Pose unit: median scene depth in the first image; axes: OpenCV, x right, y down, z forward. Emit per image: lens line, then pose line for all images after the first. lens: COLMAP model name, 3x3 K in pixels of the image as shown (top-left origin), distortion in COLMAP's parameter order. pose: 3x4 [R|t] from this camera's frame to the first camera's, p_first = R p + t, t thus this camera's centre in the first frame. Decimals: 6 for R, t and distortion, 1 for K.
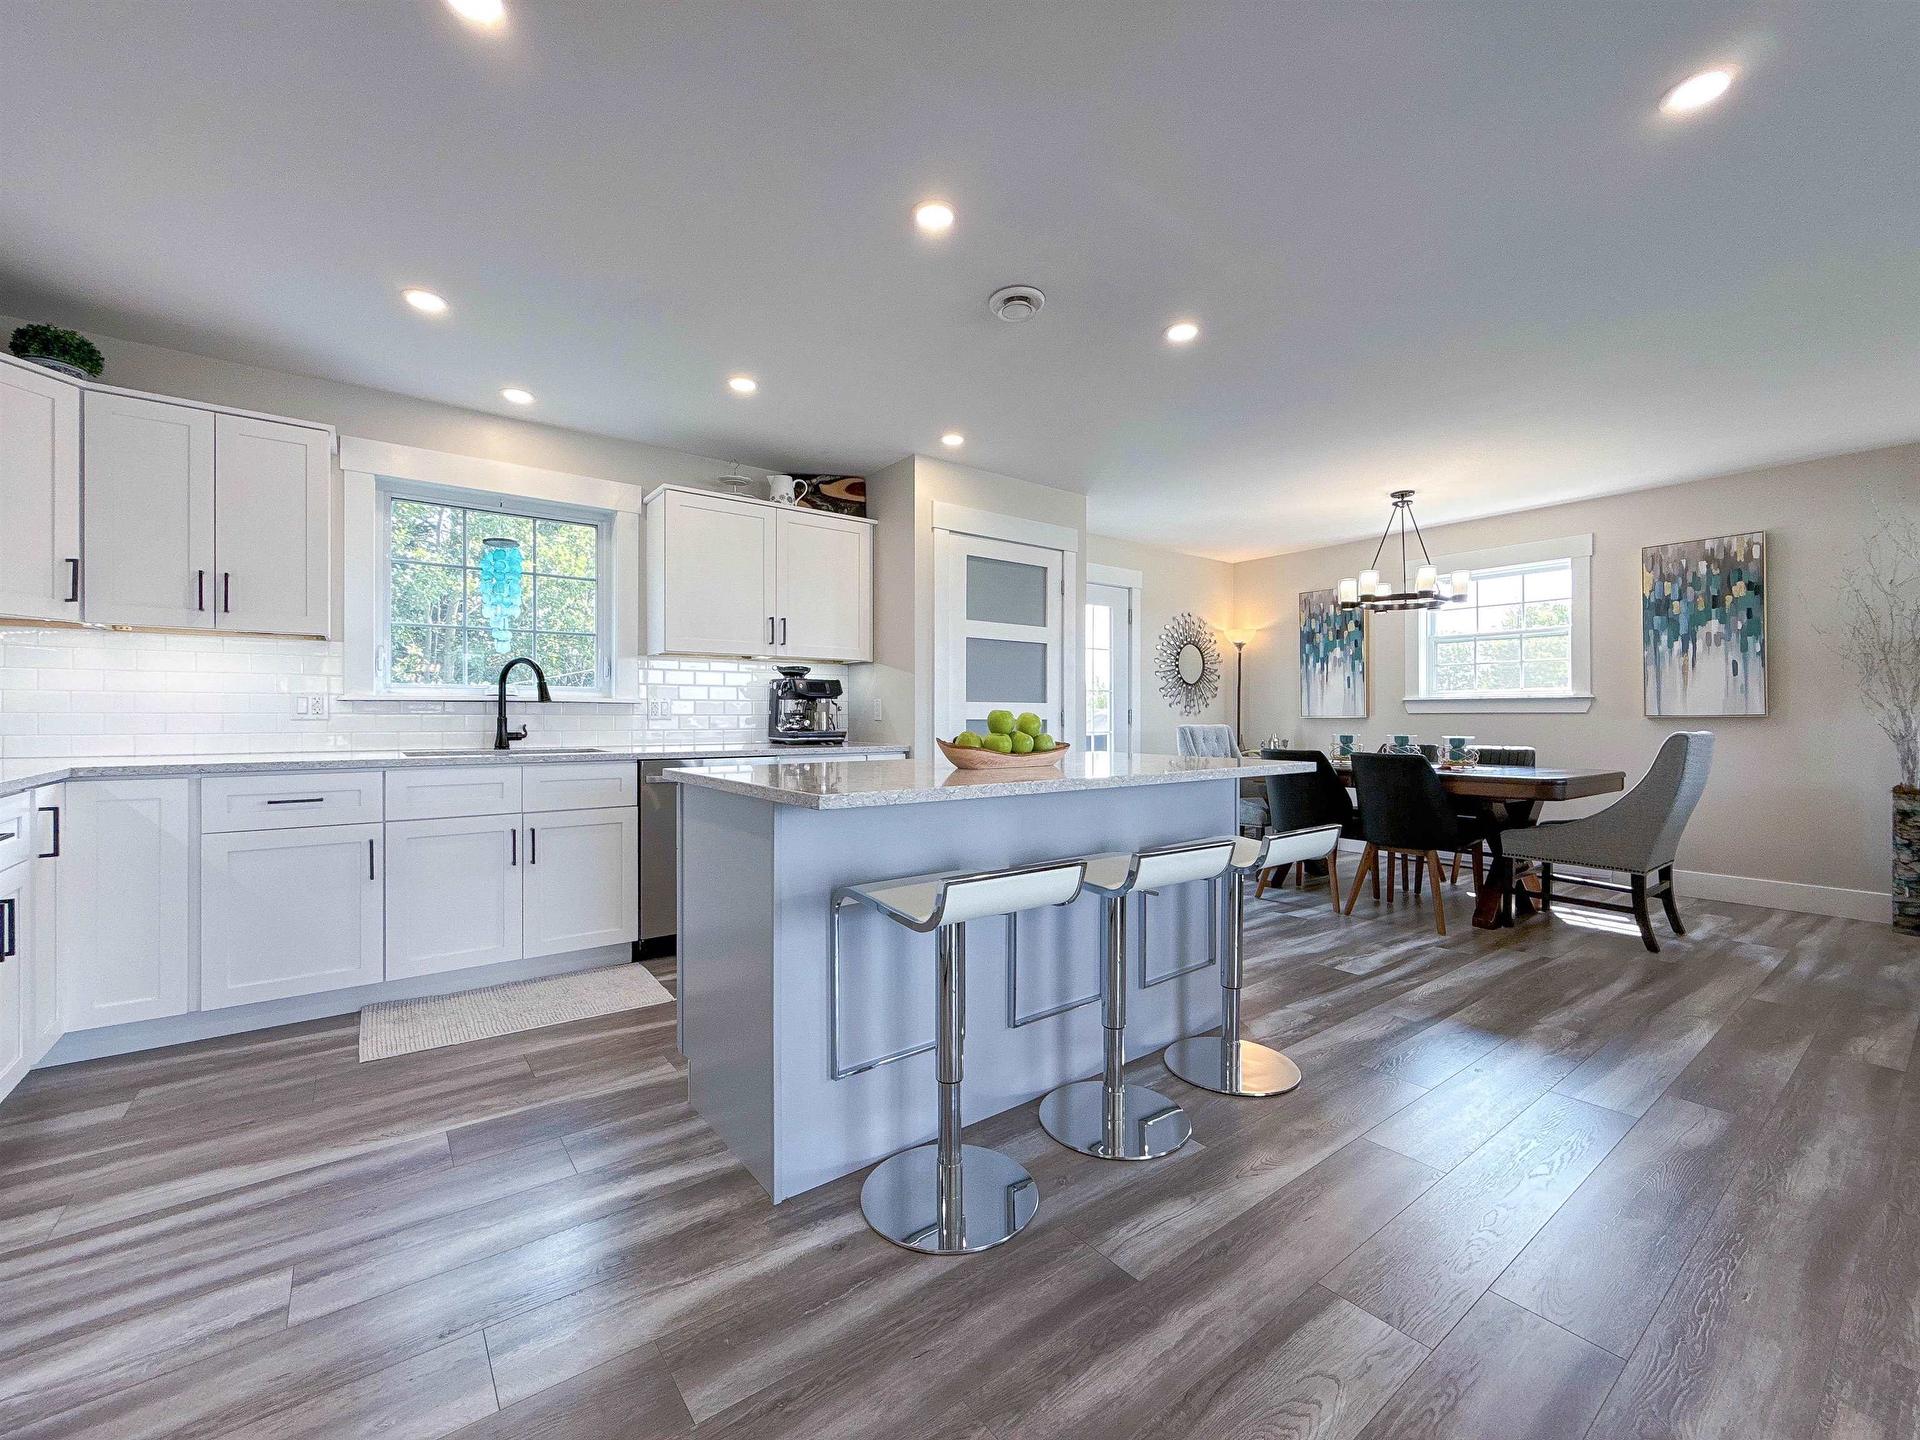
lens RADIAL K [[768.4, 0, 963.9], [0, 768.4, 714.0], [0, 0, 1]] dist [0.008716, -0.001657]
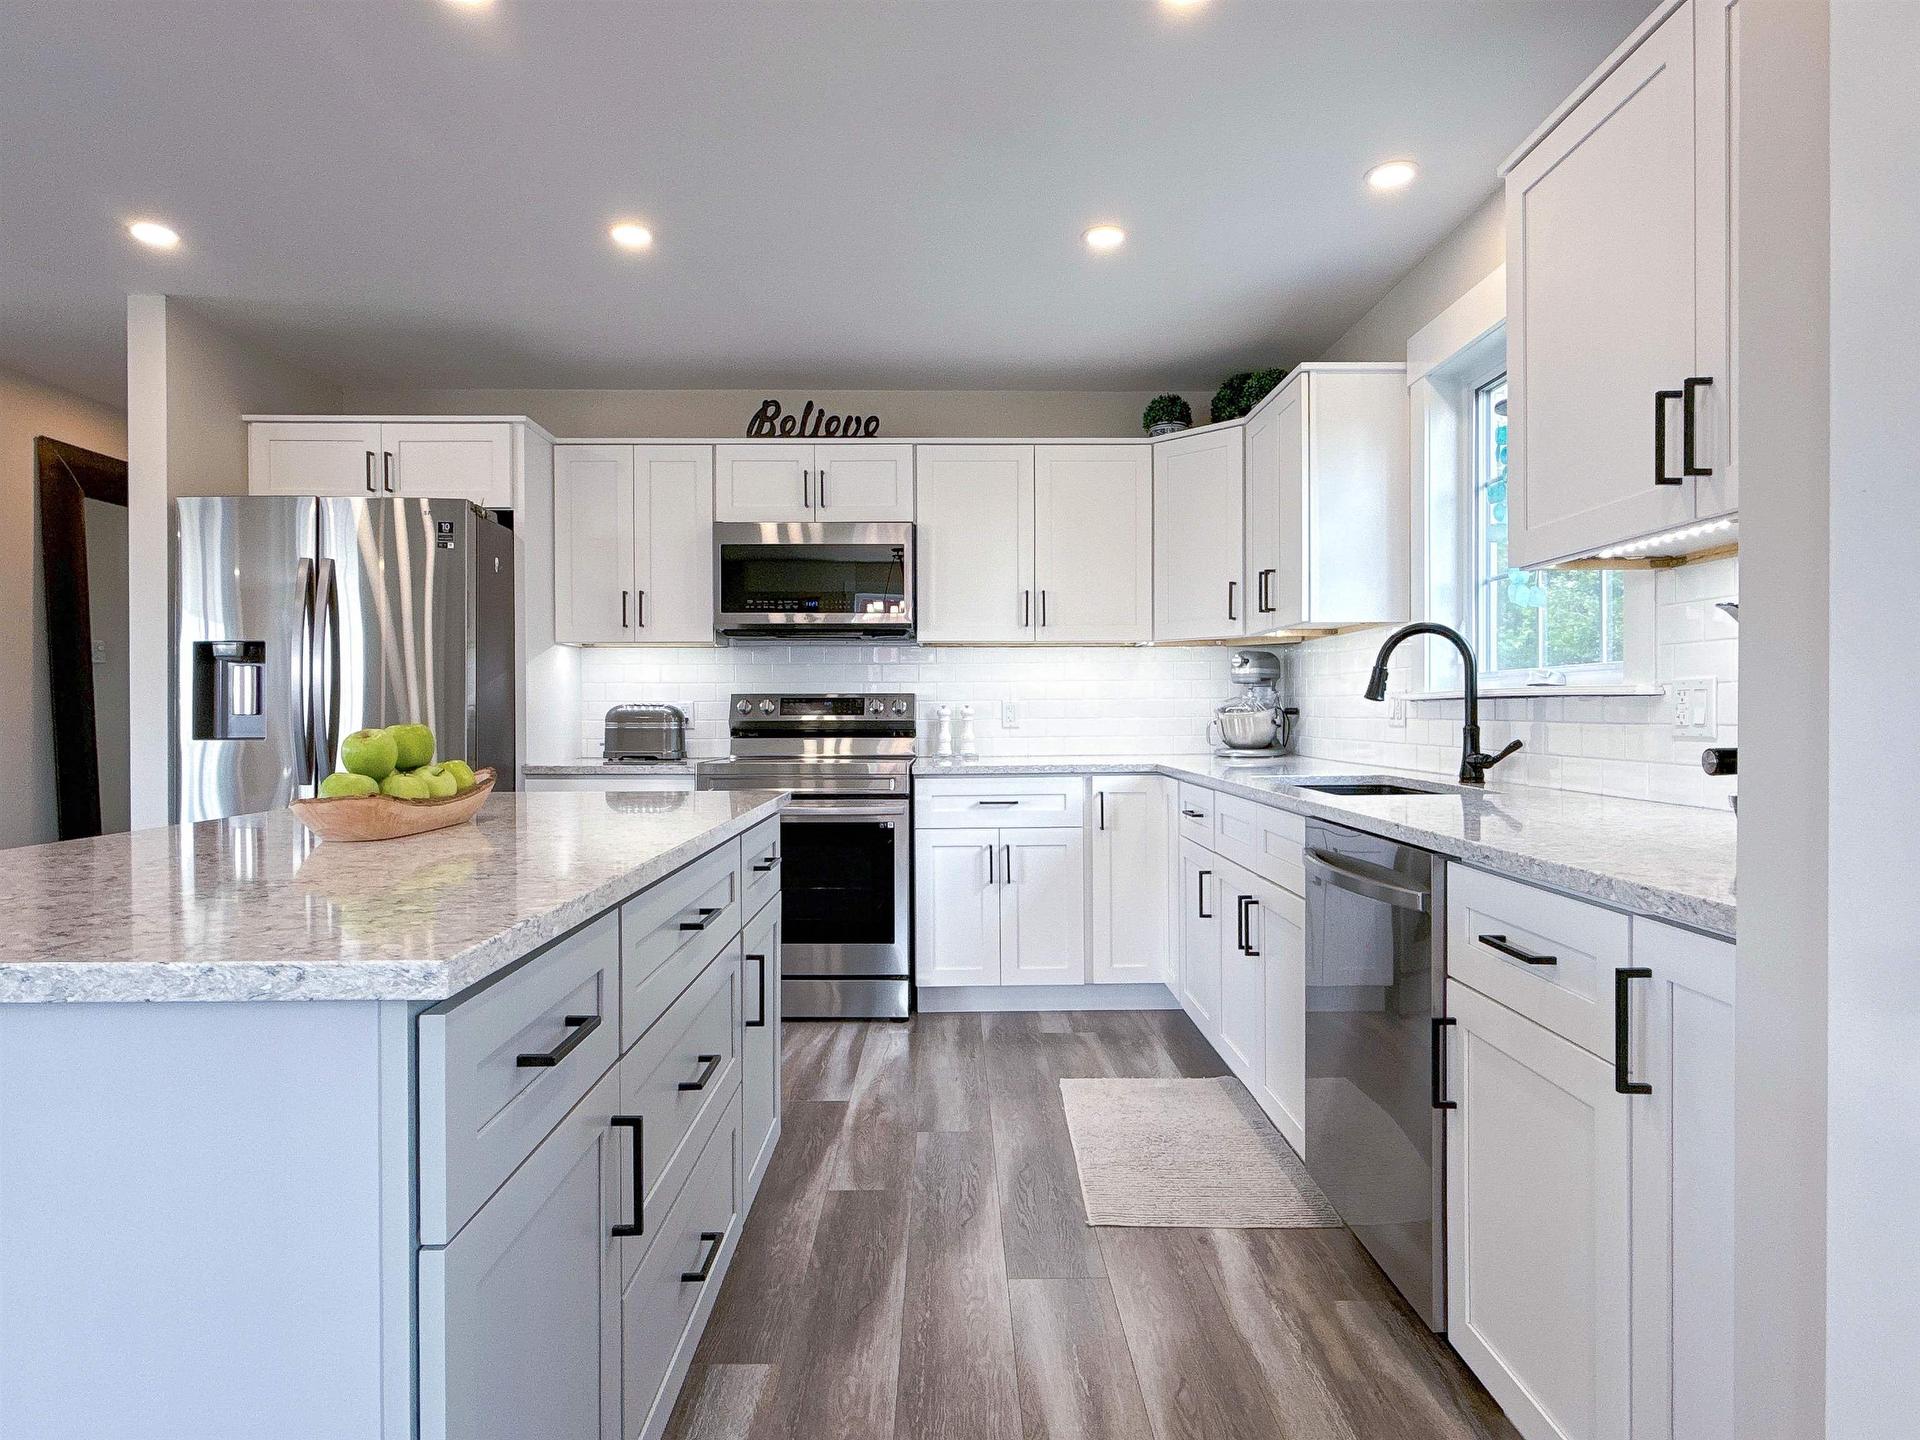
lens RADIAL K [[1098.0, 0, 934.4], [0, 1098.0, 708.2], [0, 0, 1]] dist [0.003553, 0.000381]
pose [[-0.604453, -0.001607, -0.796639, 0.263909], [0.006618, 0.999953, -0.007039, -0.006080], [0.796614, -0.009527, -0.604414, 1.057072]]
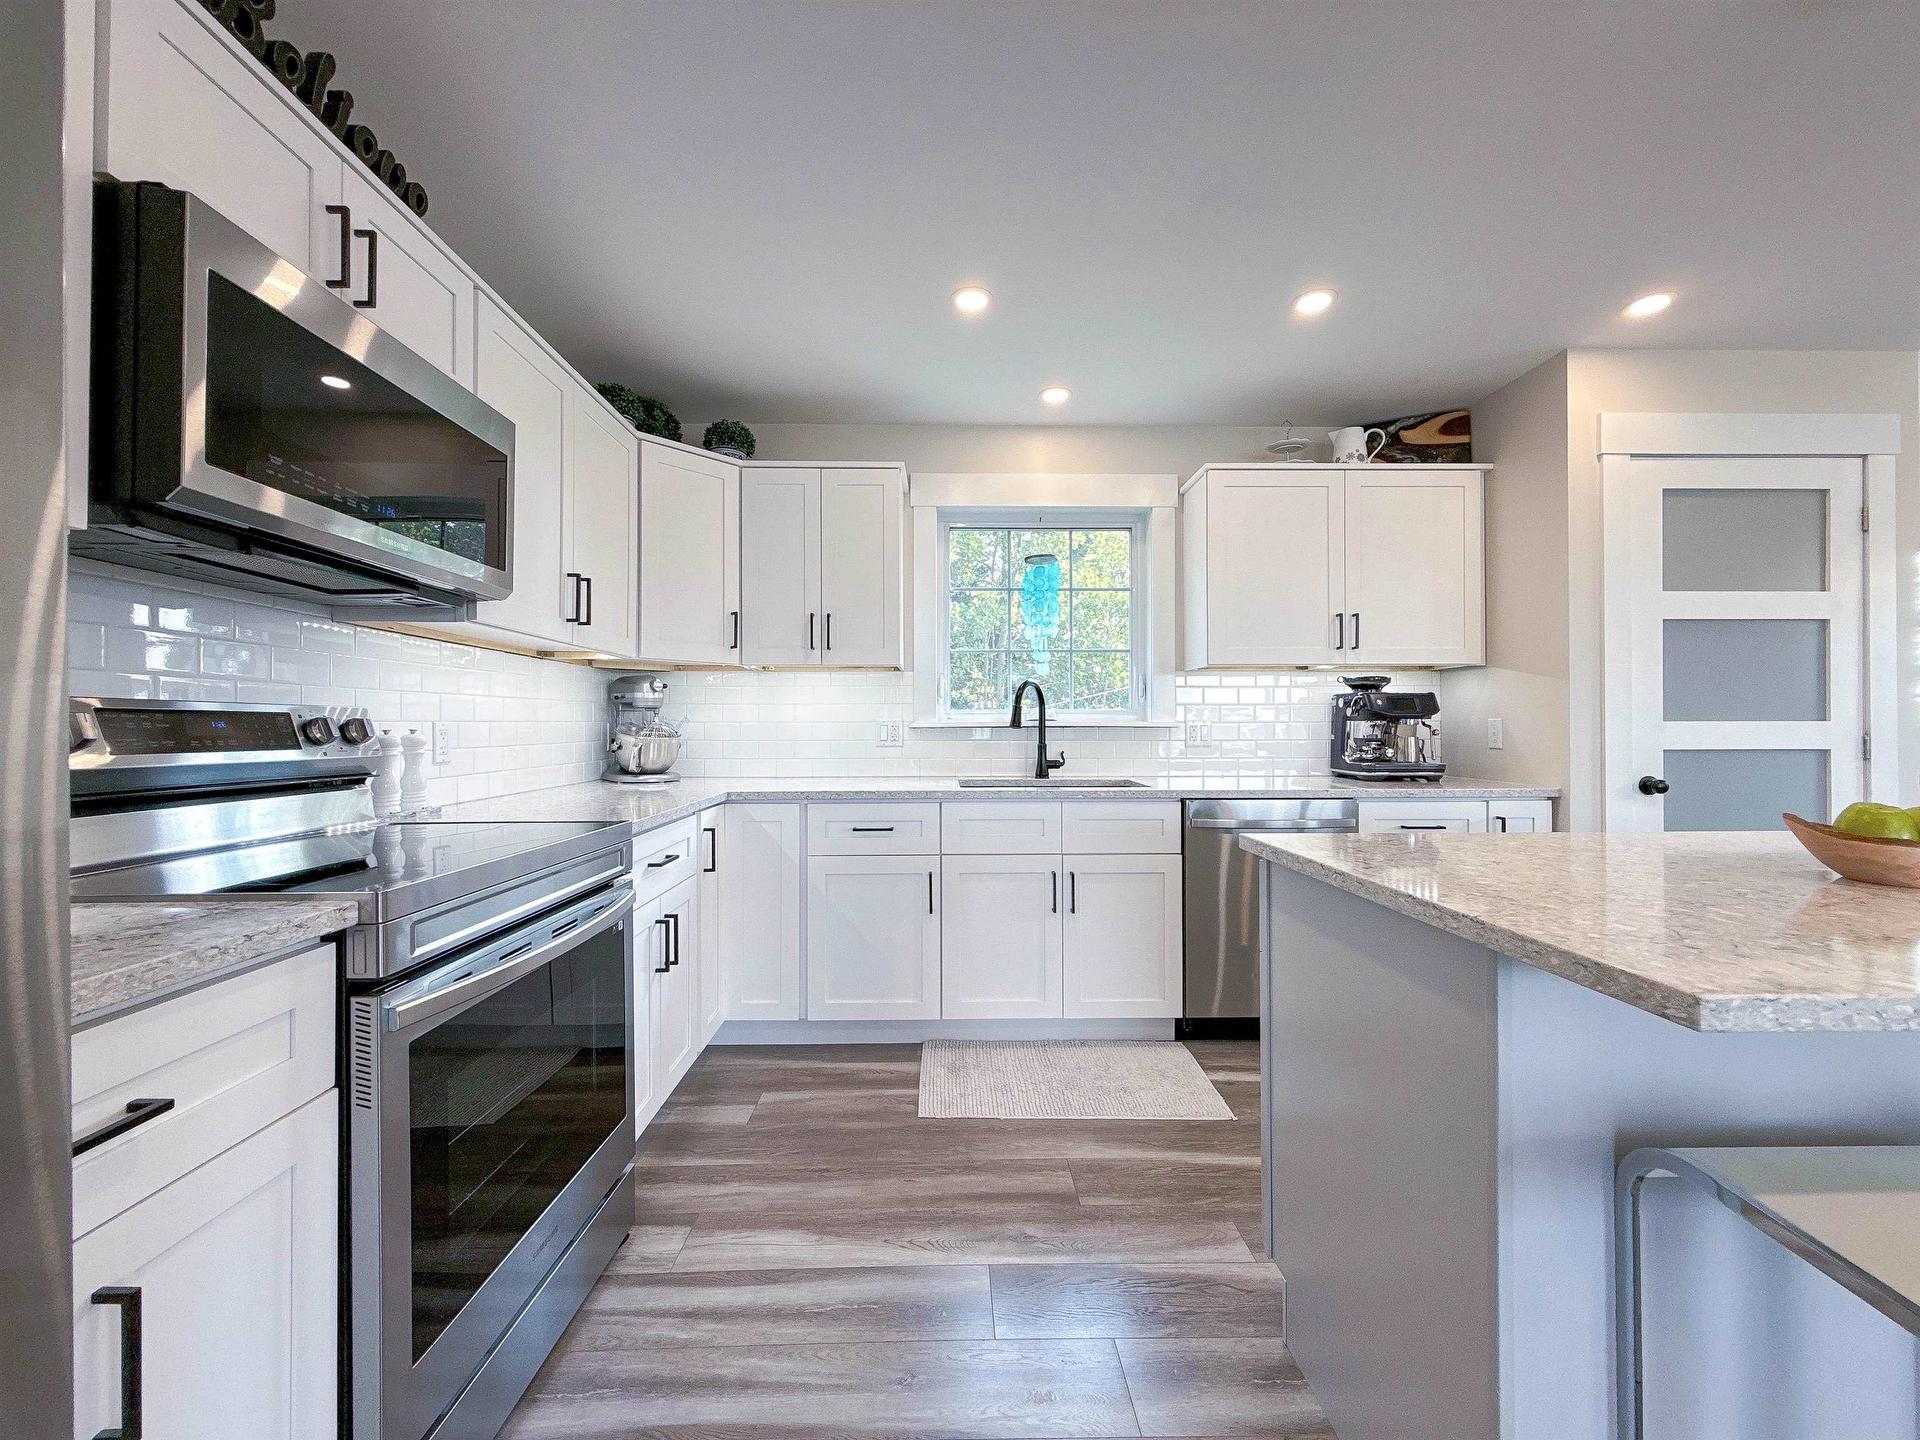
lens RADIAL K [[768.4, 0, 974.0], [0, 768.4, 727.0], [0, 0, 1]] dist [0.008716, -0.001657]
pose [[0.815867, -0.002425, -0.578234, -0.106654], [0.005700, 0.999976, 0.003849, -0.018694], [0.578211, -0.006436, 0.815862, 0.164953]]
